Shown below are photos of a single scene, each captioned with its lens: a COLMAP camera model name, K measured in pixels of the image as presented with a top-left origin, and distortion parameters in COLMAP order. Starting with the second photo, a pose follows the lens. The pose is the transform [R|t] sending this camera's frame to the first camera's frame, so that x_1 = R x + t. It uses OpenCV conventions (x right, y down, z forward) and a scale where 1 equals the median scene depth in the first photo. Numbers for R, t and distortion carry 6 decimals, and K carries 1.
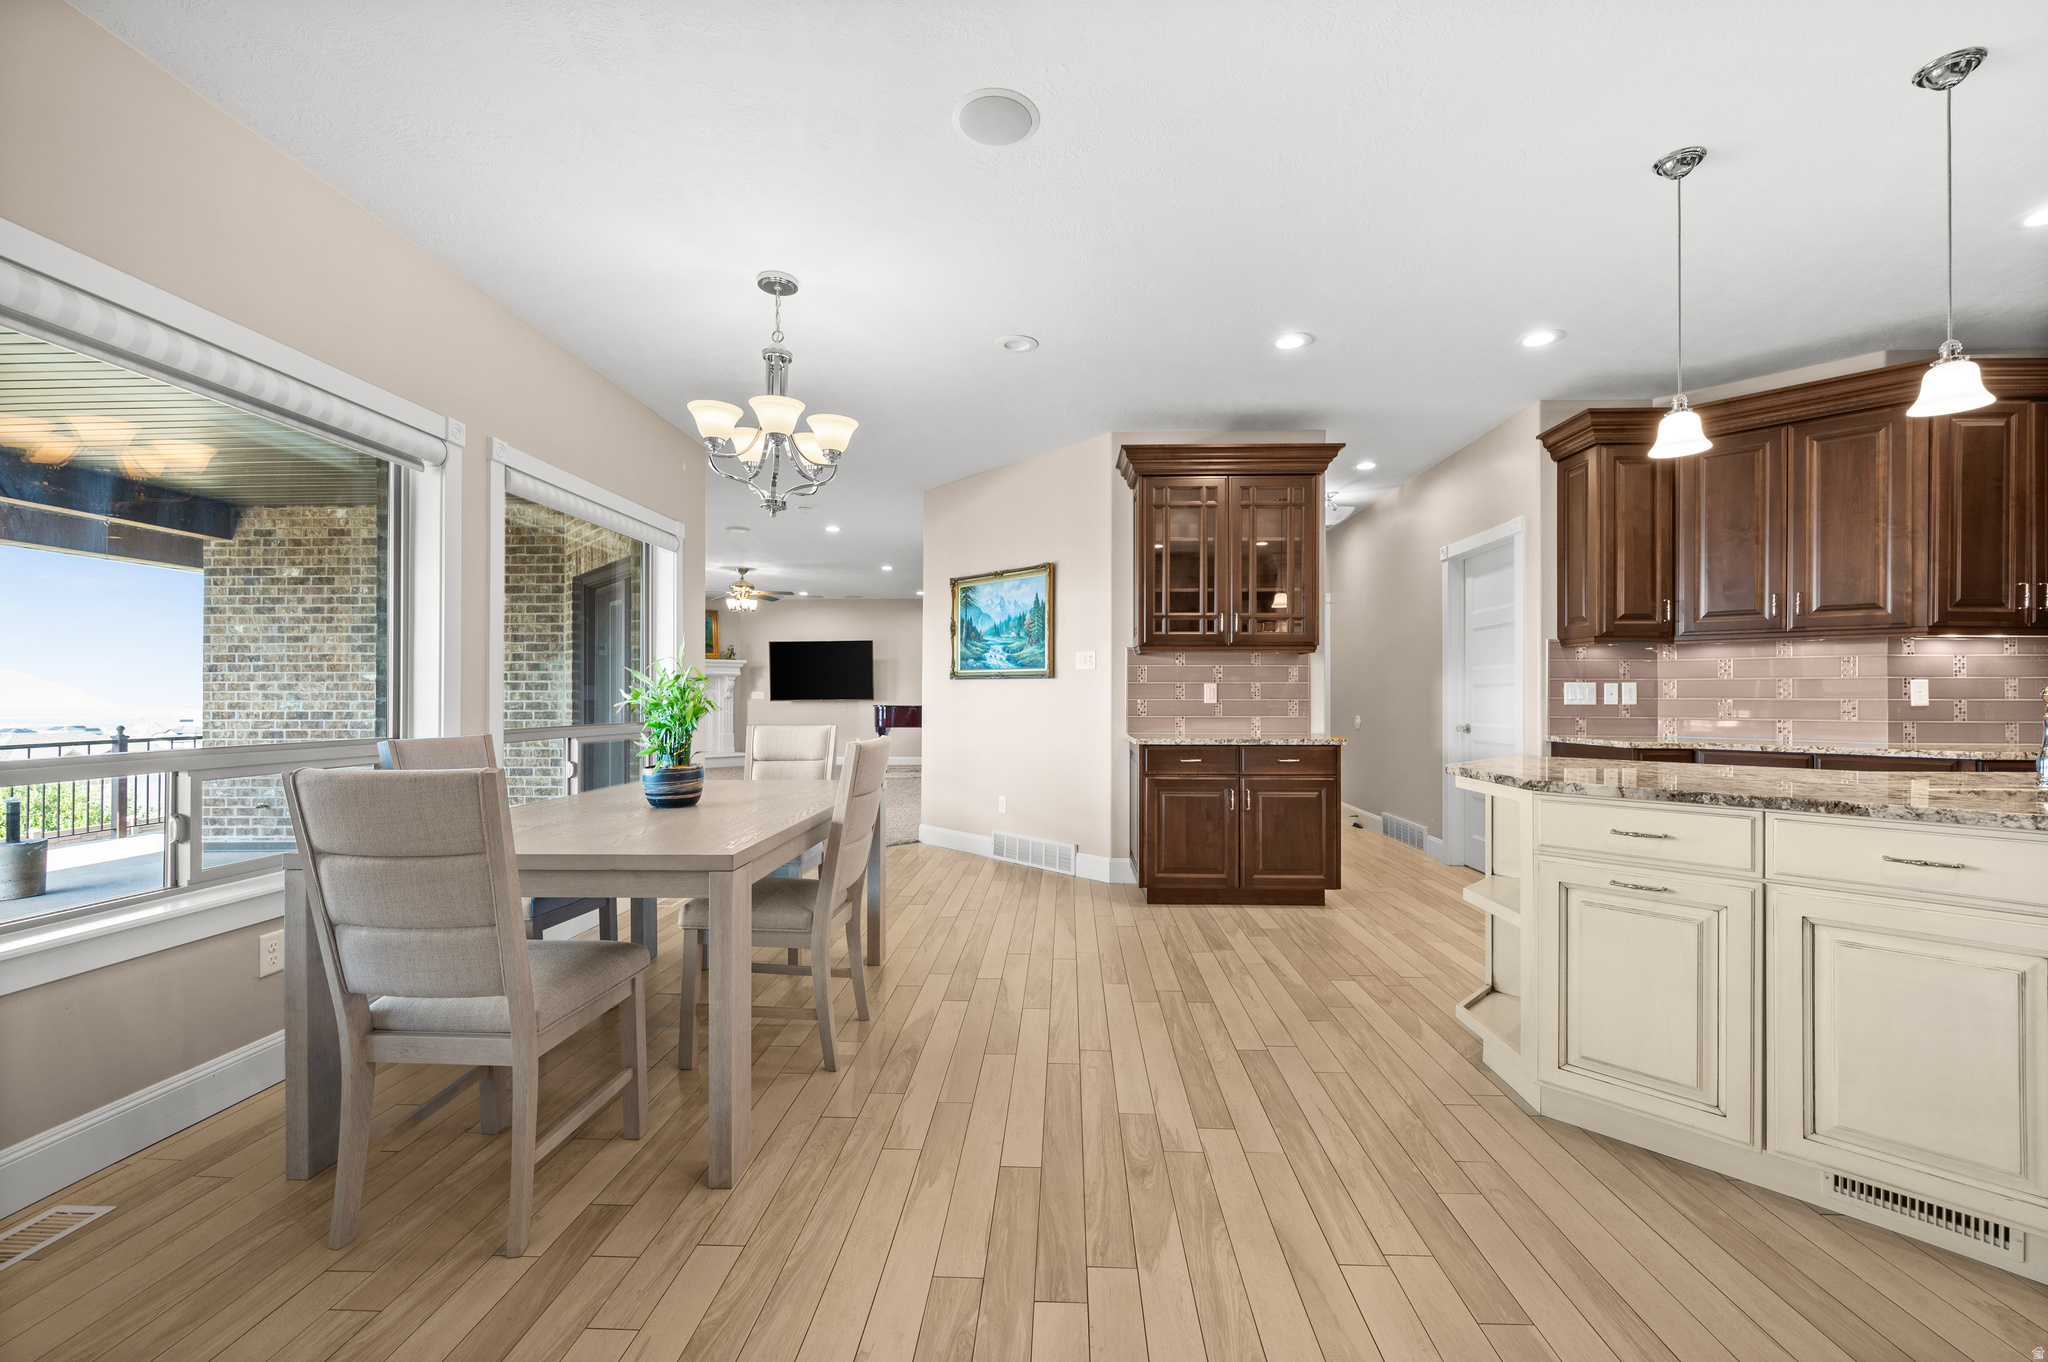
lens RADIAL K [[835.4, 0, 1027.3], [0, 835.4, 696.9], [0, 0, 1]] dist [-0.001637, 0.000531]
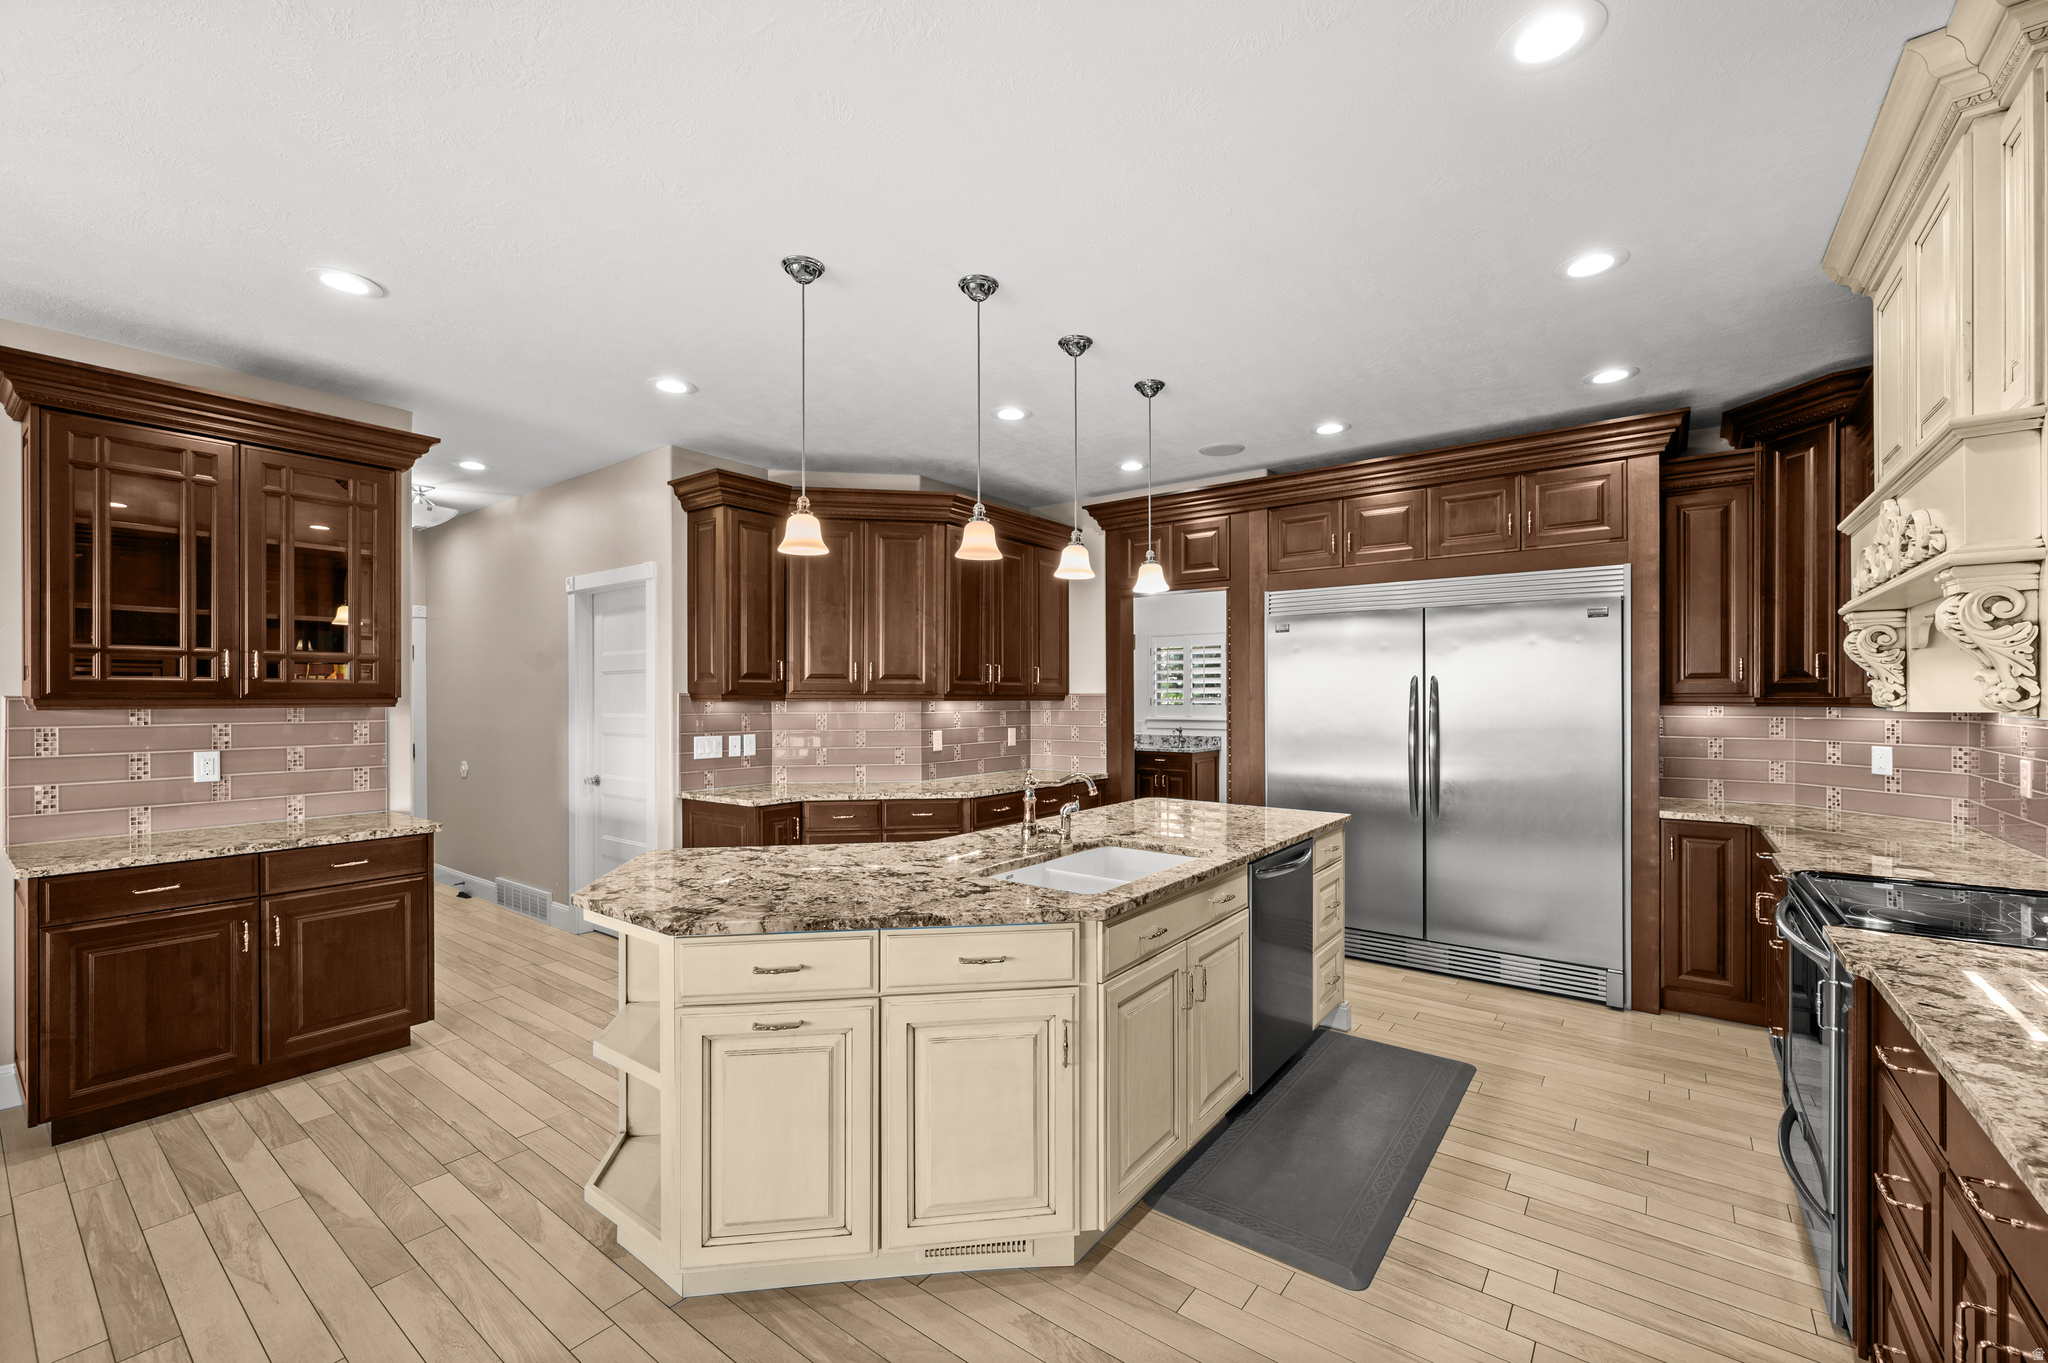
lens RADIAL K [[835.4, 0, 1027.3], [0, 835.4, 697.4], [0, 0, 1]] dist [-0.001637, 0.000531]
pose [[0.571736, -0.004984, 0.820423, 0.060766], [-0.002127, 0.999969, 0.007557, -0.077757], [-0.820435, -0.006065, 0.571708, 0.117809]]
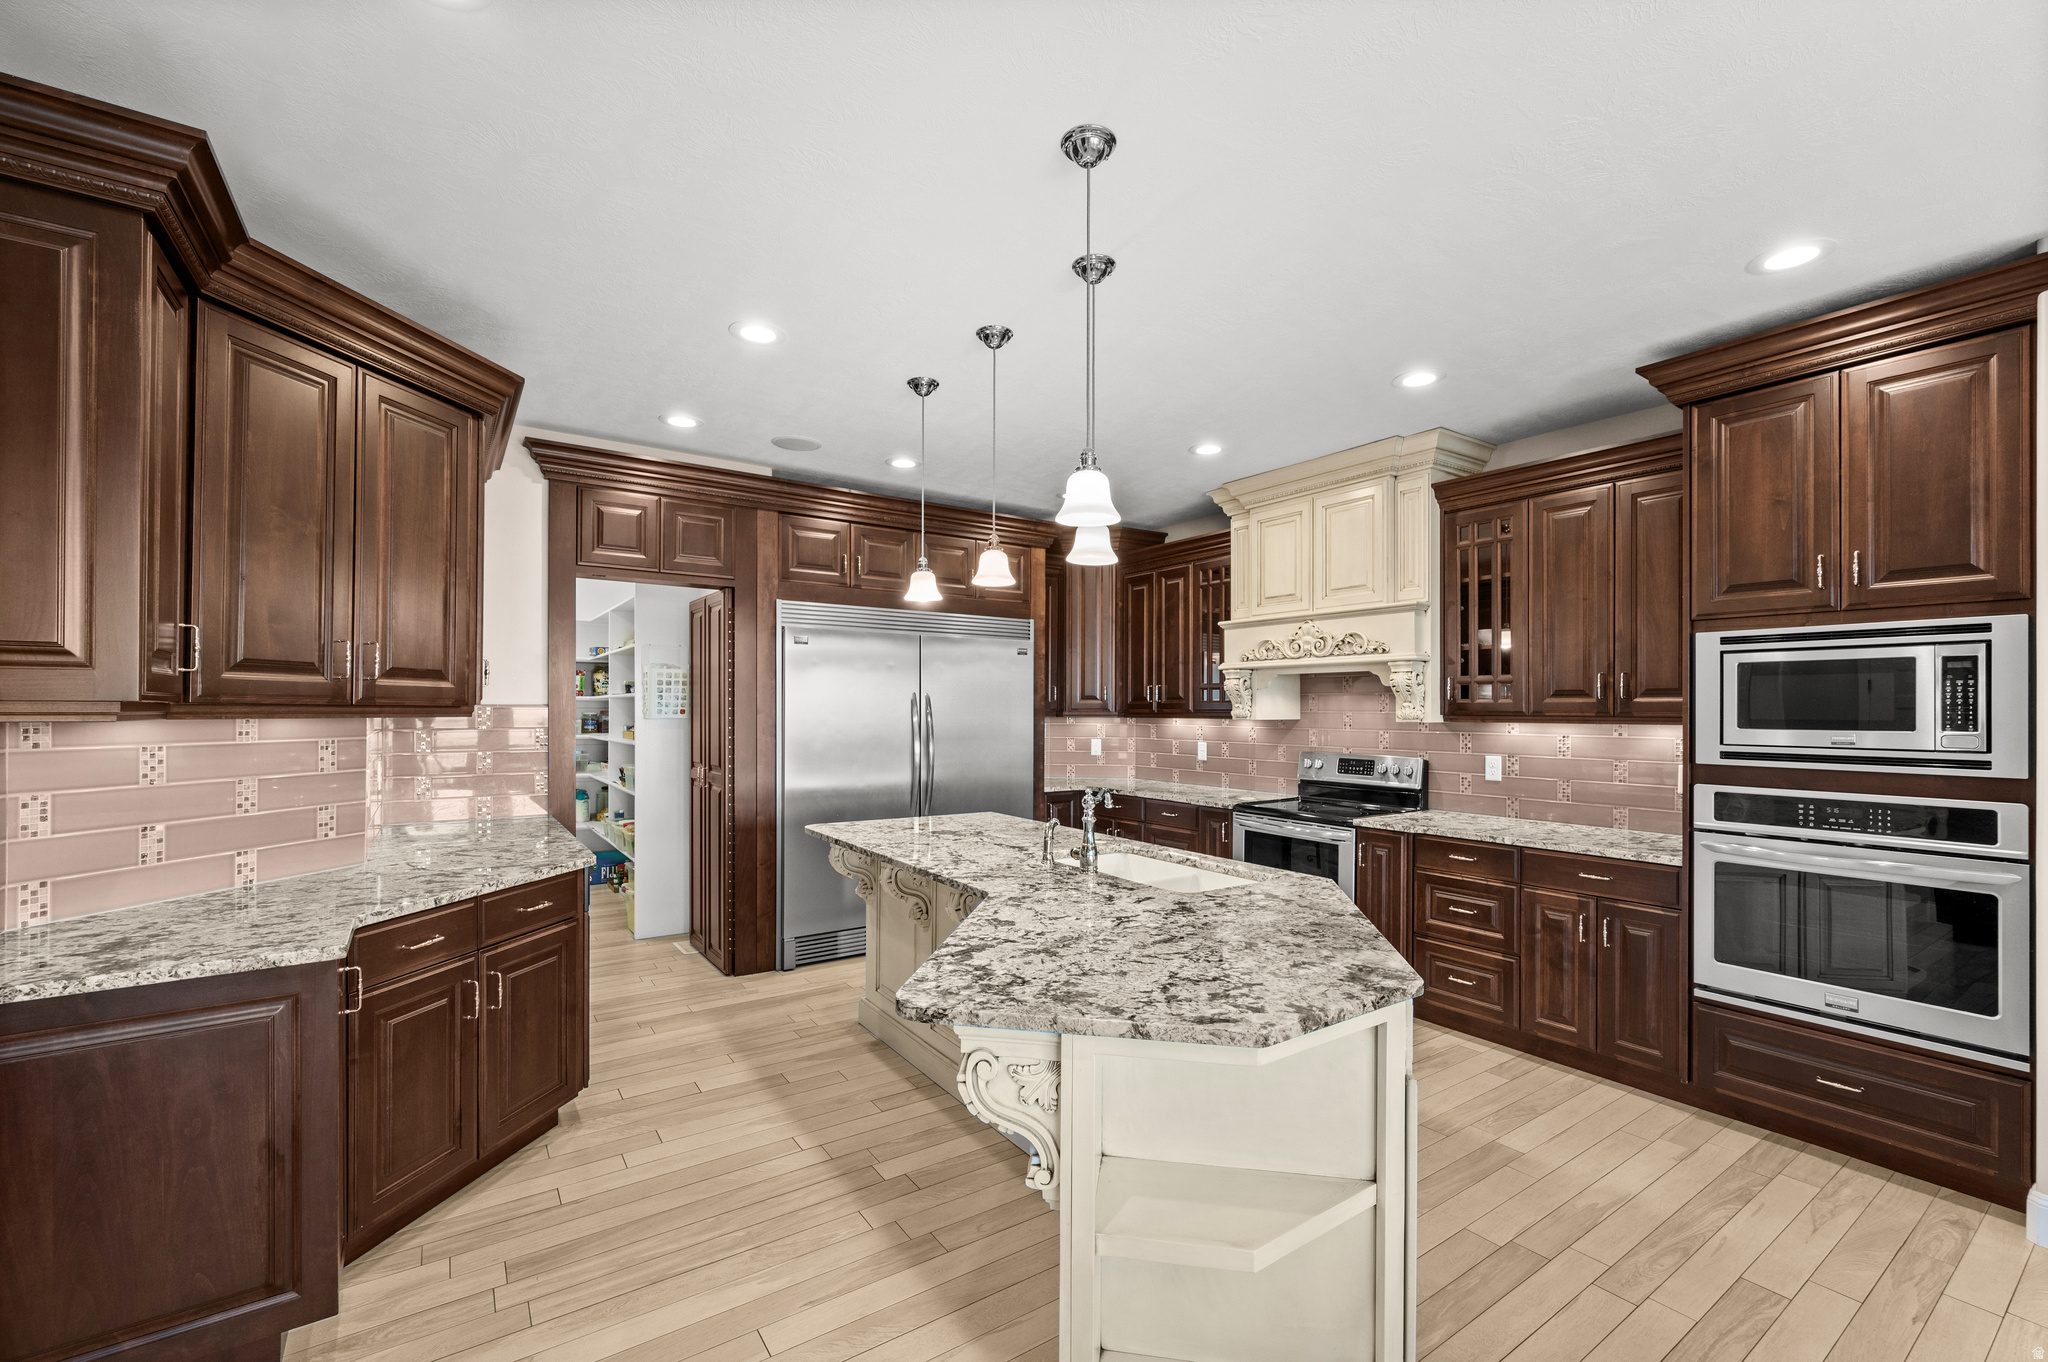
lens RADIAL K [[848.5, 0, 1022.2], [0, 848.5, 704.2], [0, 0, 1]] dist [-0.000810, -0.000140]
pose [[-0.598866, -0.002522, 0.800845, 0.115395], [-0.012383, 0.999905, -0.006111, -0.075258], [-0.800753, -0.013577, -0.598840, 0.908132]]
